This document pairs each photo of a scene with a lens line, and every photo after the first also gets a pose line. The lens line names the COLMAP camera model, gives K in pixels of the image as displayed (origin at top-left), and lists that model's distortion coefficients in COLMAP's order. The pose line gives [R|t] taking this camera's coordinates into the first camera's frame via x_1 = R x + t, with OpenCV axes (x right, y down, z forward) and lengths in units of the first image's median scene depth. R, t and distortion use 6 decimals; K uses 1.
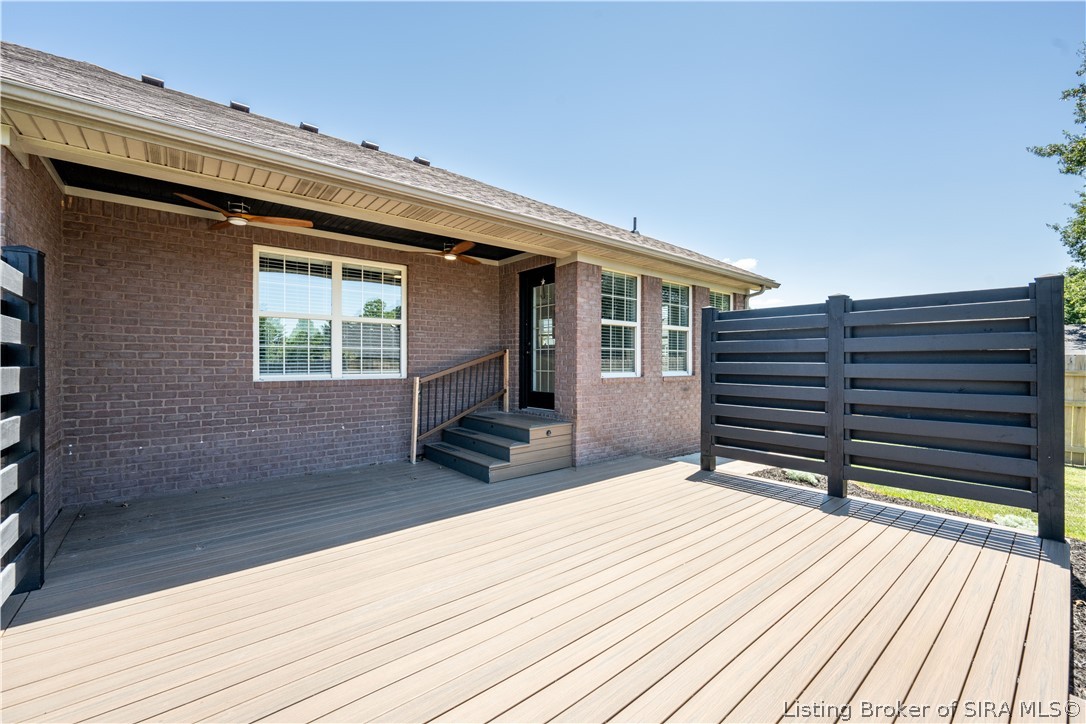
lens RADIAL K [[464.1, 0, 543.0], [0, 464.1, 362.0], [0, 0, 1]] dist [0.000041, -0.000003]
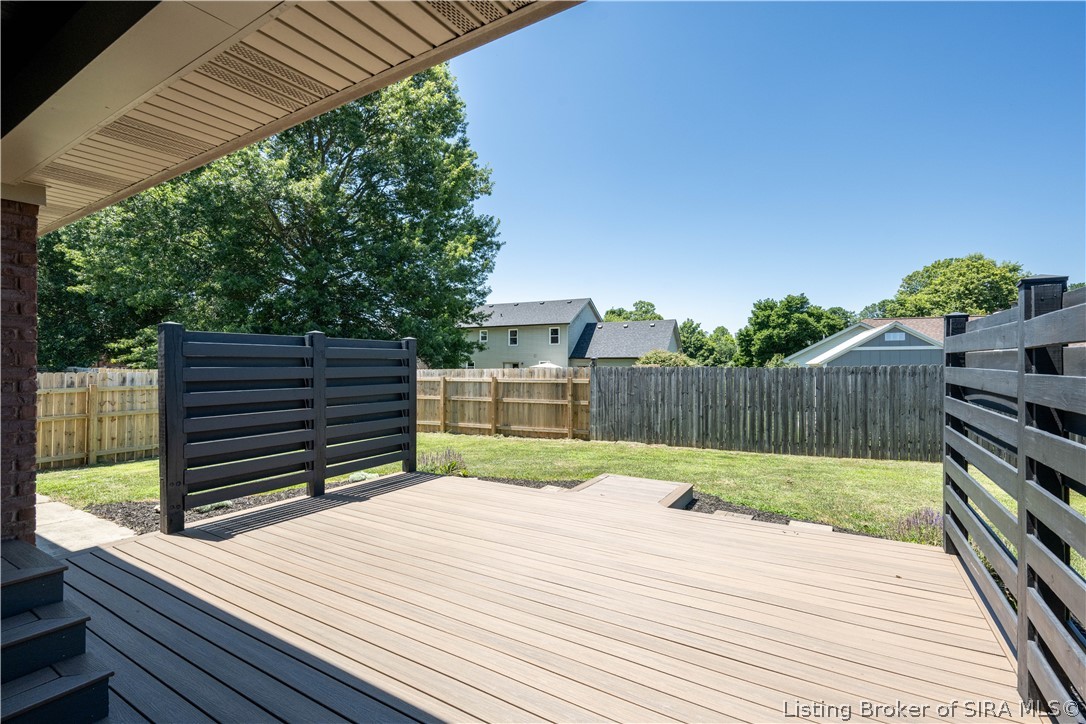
lens RADIAL K [[464.1, 0, 543.0], [0, 464.1, 362.0], [0, 0, 1]] dist [0.000041, -0.000003]
pose [[-0.331329, 0.003265, 0.943510, -0.800127], [0.001012, 0.999995, -0.003105, -0.066866], [-0.943515, -0.000074, -0.331331, 0.929982]]
